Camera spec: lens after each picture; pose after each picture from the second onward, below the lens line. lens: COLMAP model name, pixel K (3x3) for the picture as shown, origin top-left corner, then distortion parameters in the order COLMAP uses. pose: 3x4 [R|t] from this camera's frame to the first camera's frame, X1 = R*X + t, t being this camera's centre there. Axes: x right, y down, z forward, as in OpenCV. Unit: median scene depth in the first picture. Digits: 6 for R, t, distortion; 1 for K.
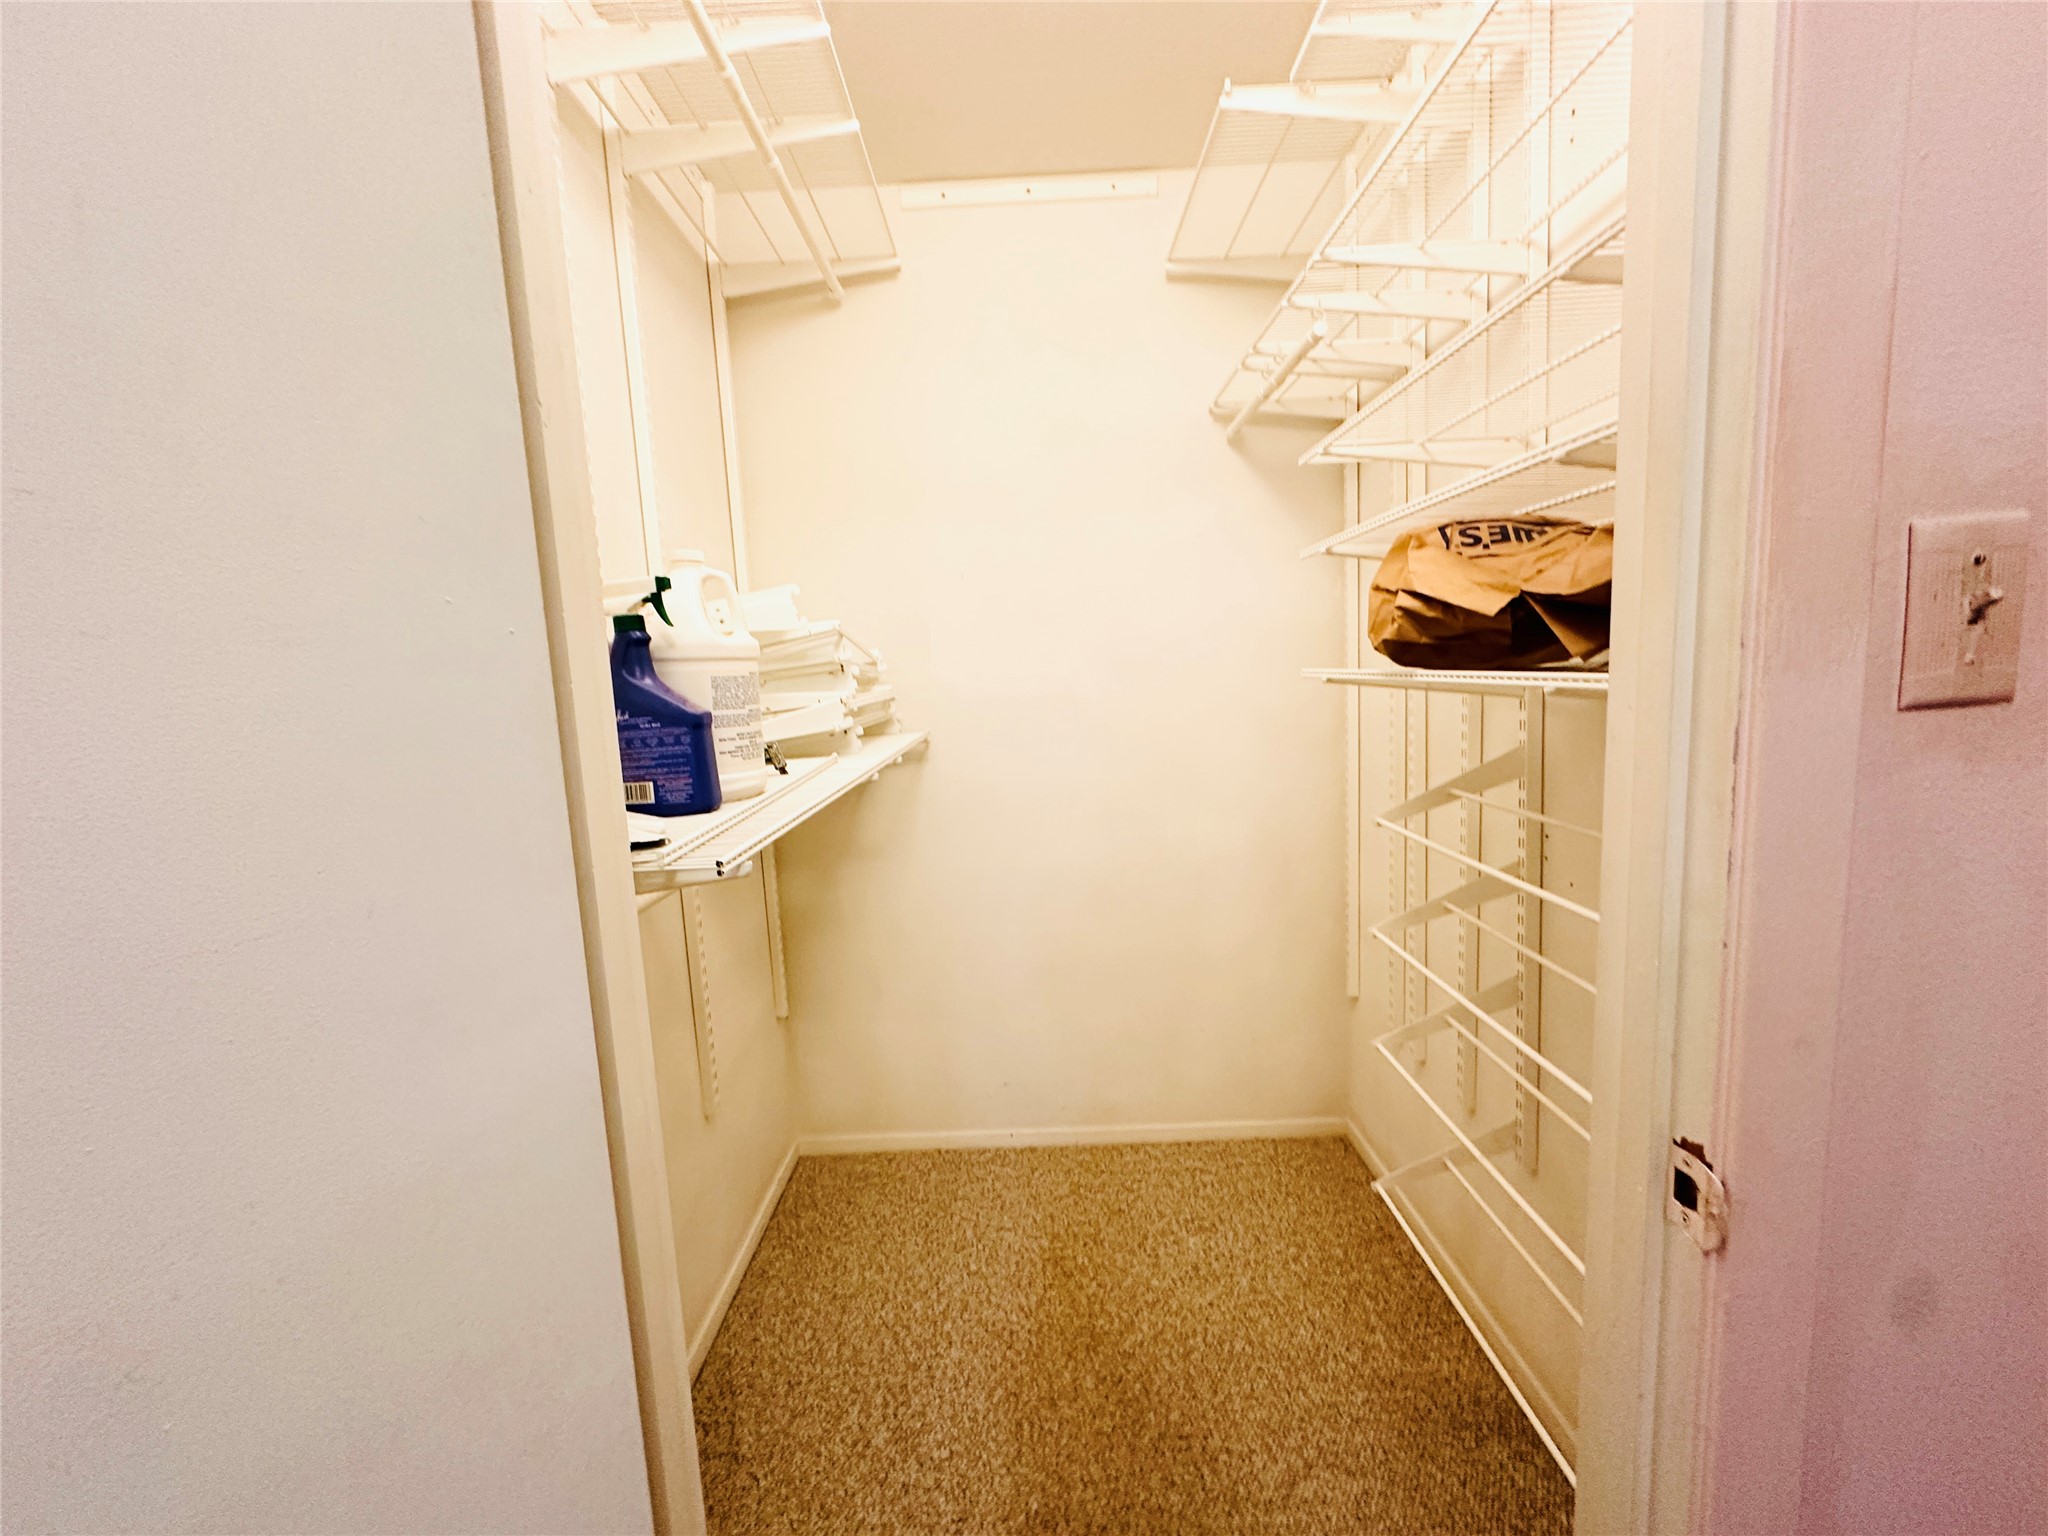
lens RADIAL K [[818.4, 0, 1023.6], [0, 818.4, 770.4], [0, 0, 1]] dist [0.002300, -0.000172]
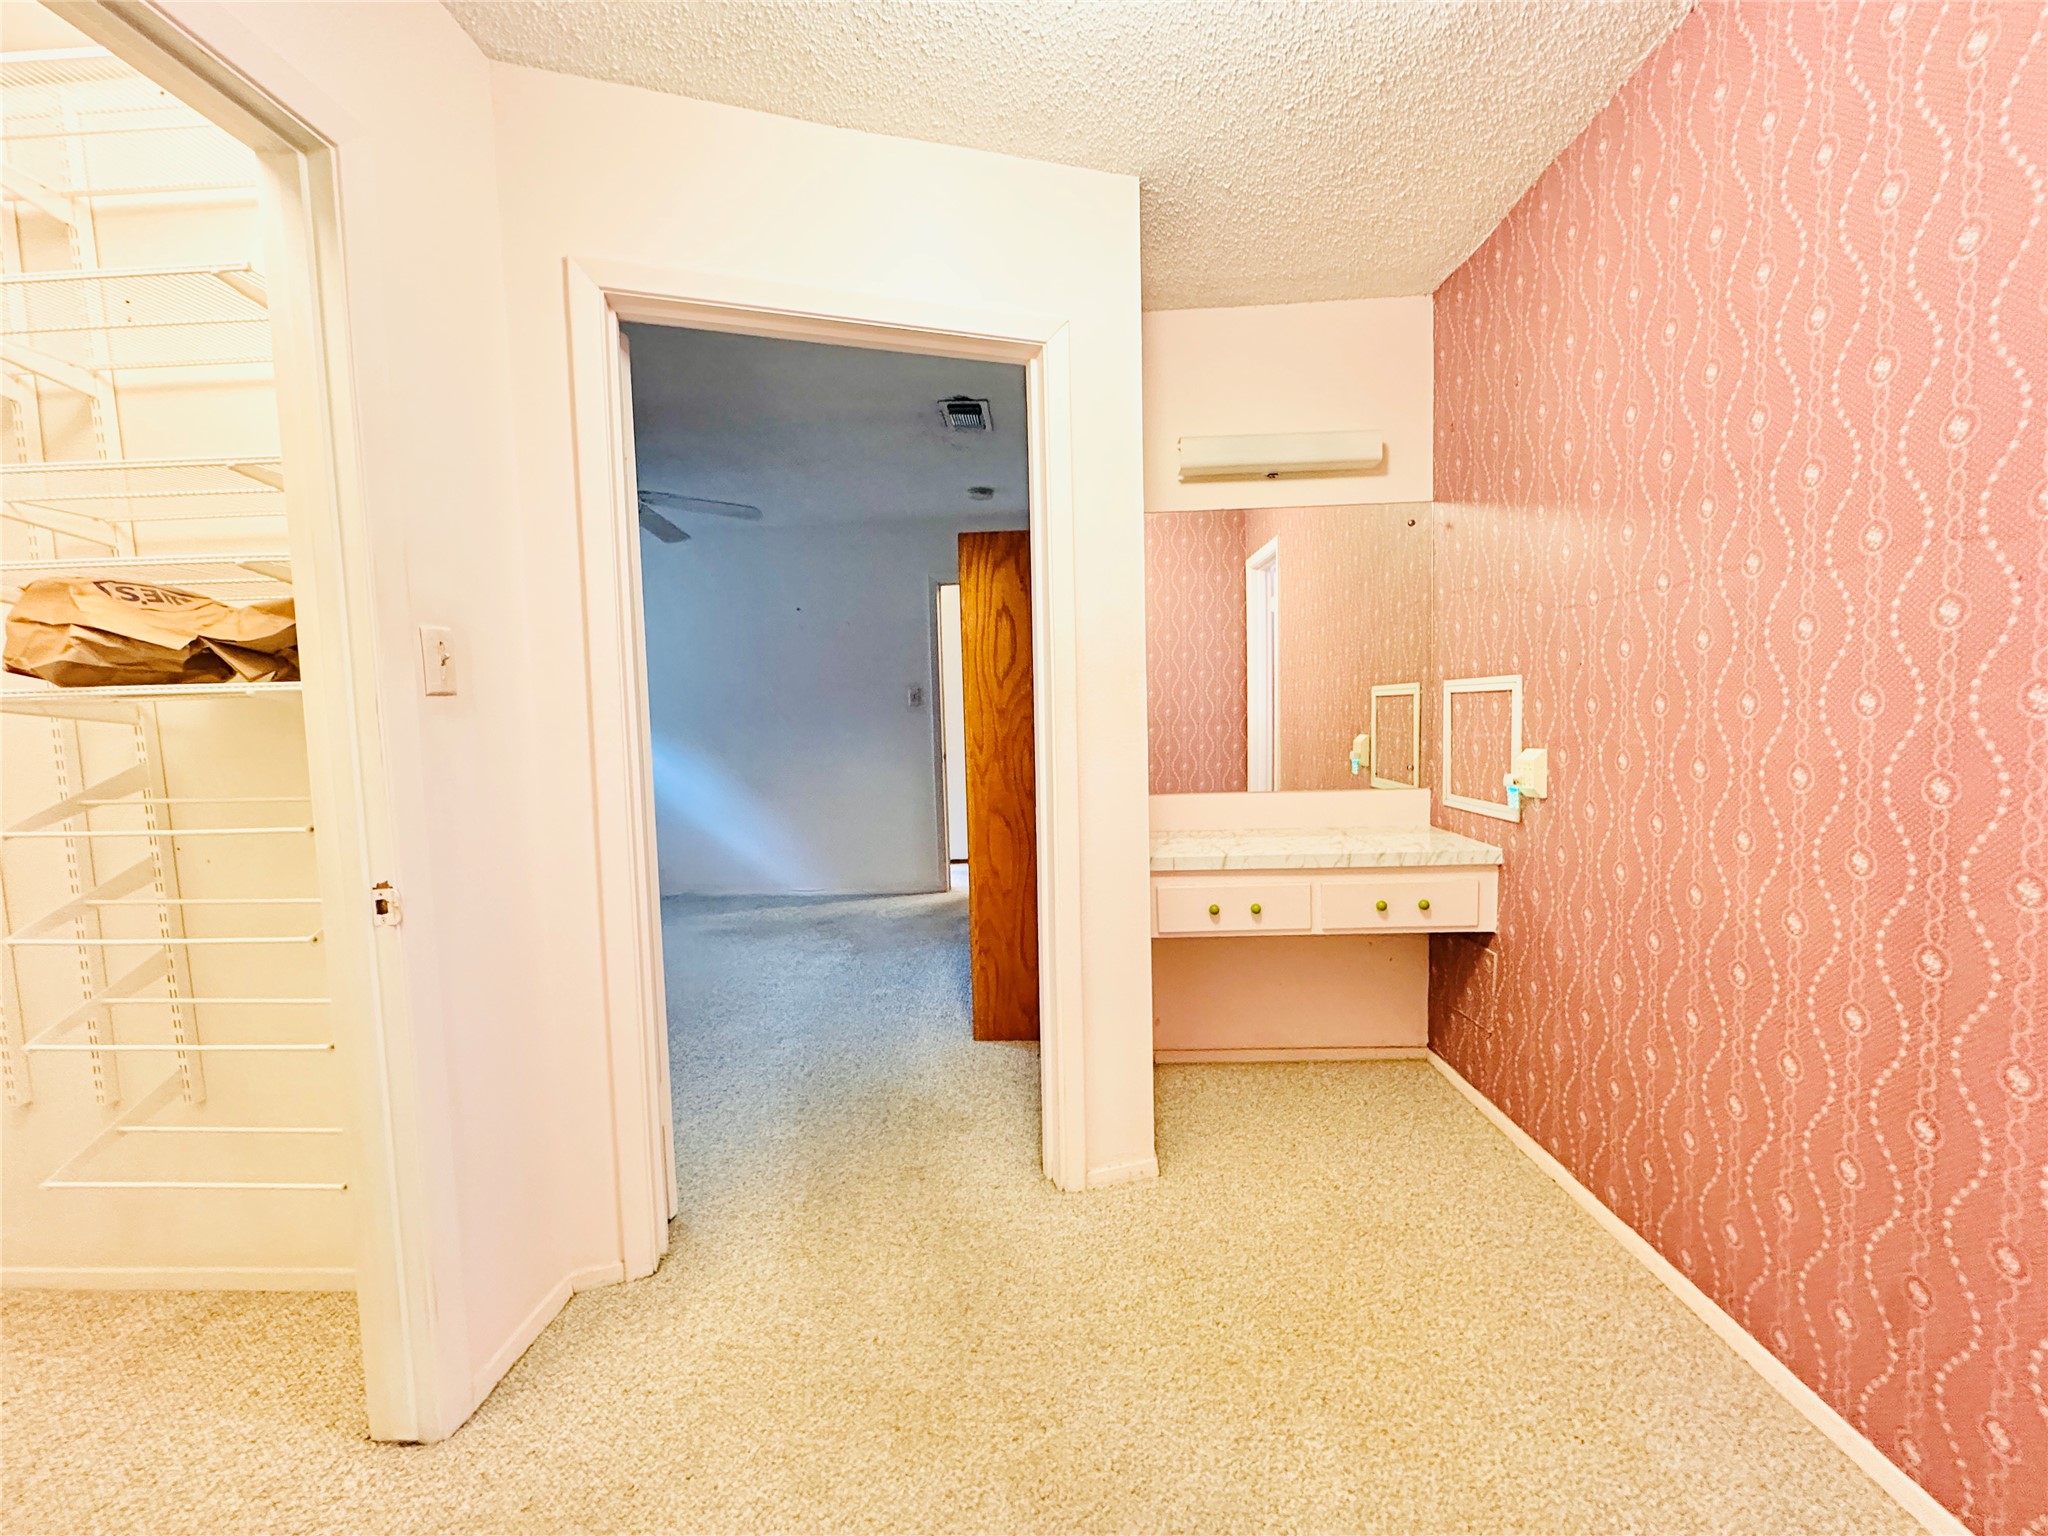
lens RADIAL K [[818.4, 0, 1023.3], [0, 818.4, 774.9], [0, 0, 1]] dist [0.002300, -0.000172]
pose [[0.041826, -0.030255, 0.998667, -0.820057], [0.148799, 0.988583, 0.023718, 0.219929], [-0.987982, 0.147609, 0.045851, -0.542612]]
